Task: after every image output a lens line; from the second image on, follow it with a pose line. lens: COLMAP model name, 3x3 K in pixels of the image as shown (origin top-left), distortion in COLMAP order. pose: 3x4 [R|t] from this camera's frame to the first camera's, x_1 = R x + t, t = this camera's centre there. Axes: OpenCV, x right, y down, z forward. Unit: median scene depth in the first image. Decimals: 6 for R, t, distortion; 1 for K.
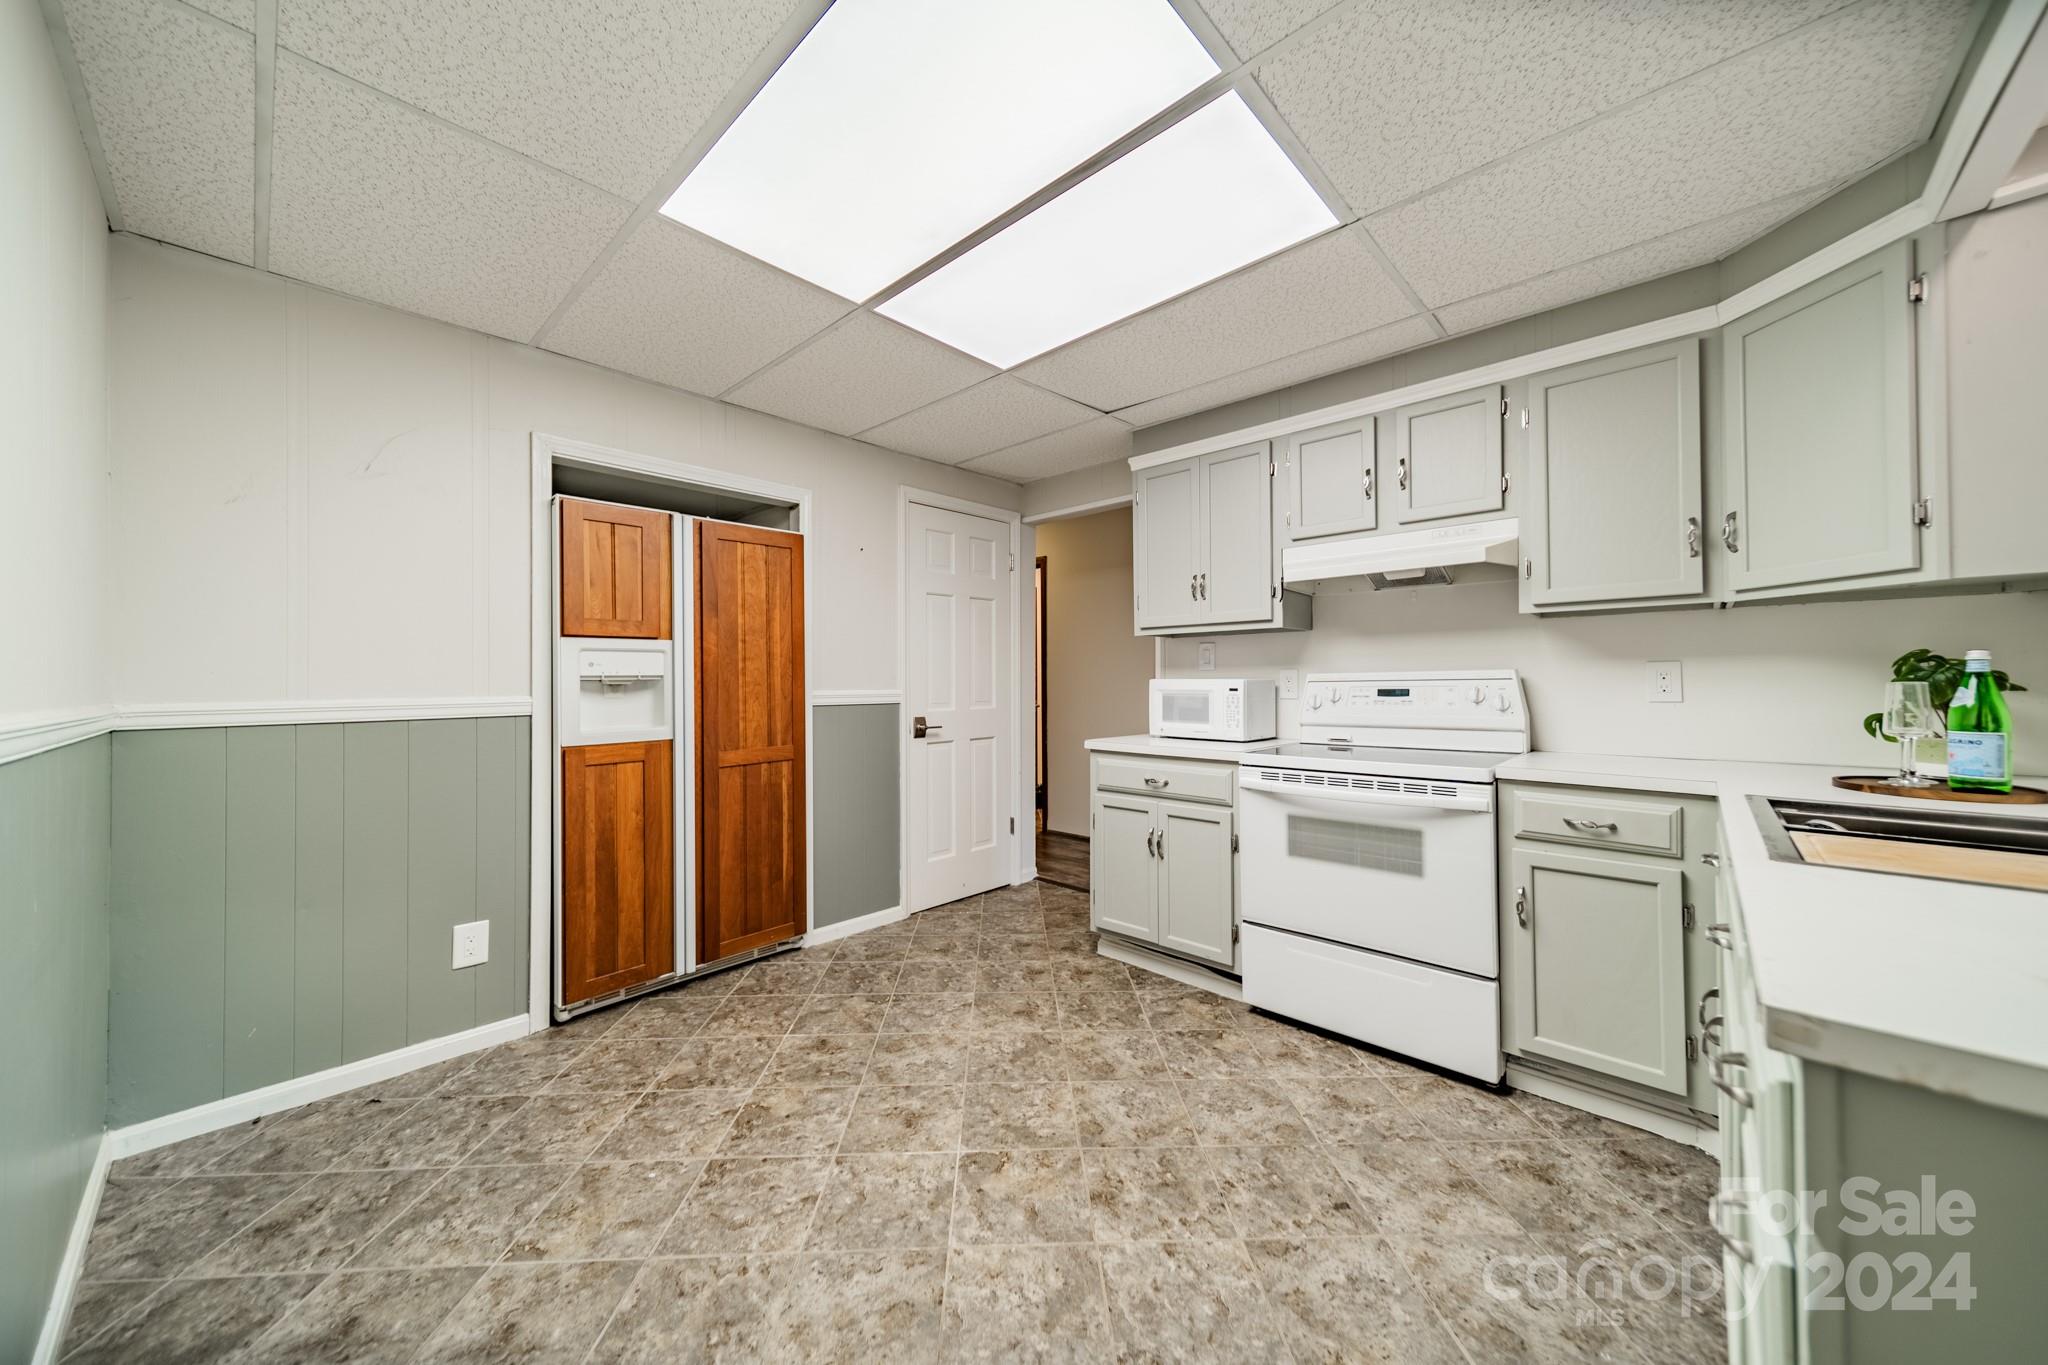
lens RADIAL K [[721.7, 0, 1028.6], [0, 721.7, 674.1], [0, 0, 1]] dist [0.003118, 0.000041]
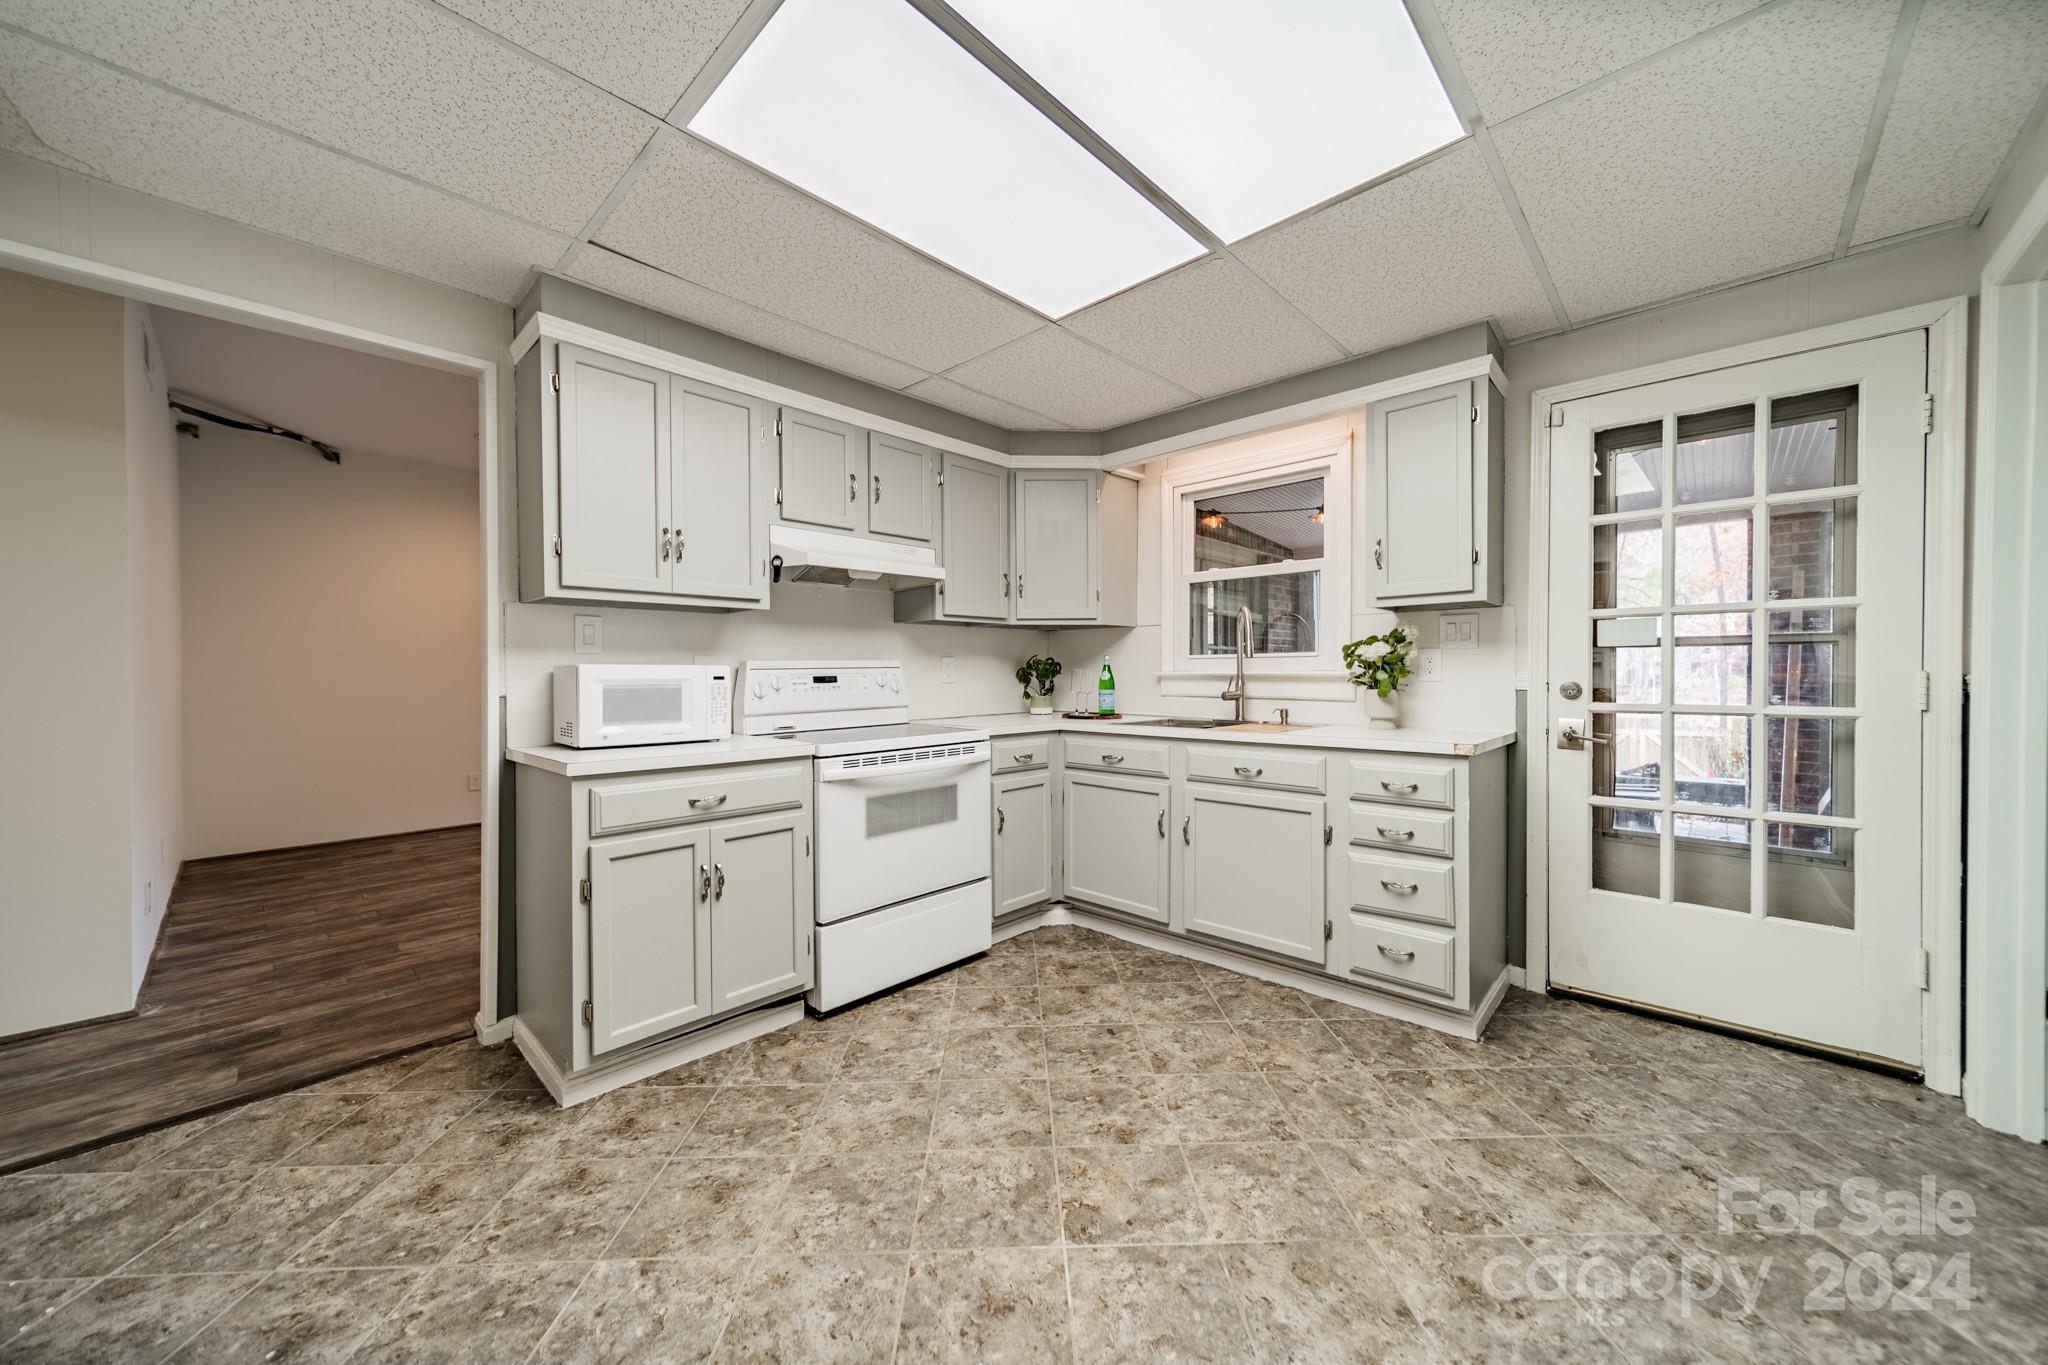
lens RADIAL K [[731.3, 0, 1025.5], [0, 731.3, 676.8], [0, 0, 1]] dist [0.005982, -0.000011]
pose [[0.001886, -0.001165, 0.999998, -0.719328], [-0.005244, 0.999986, 0.001175, 0.022138], [-0.999984, -0.005246, 0.001880, 0.825927]]
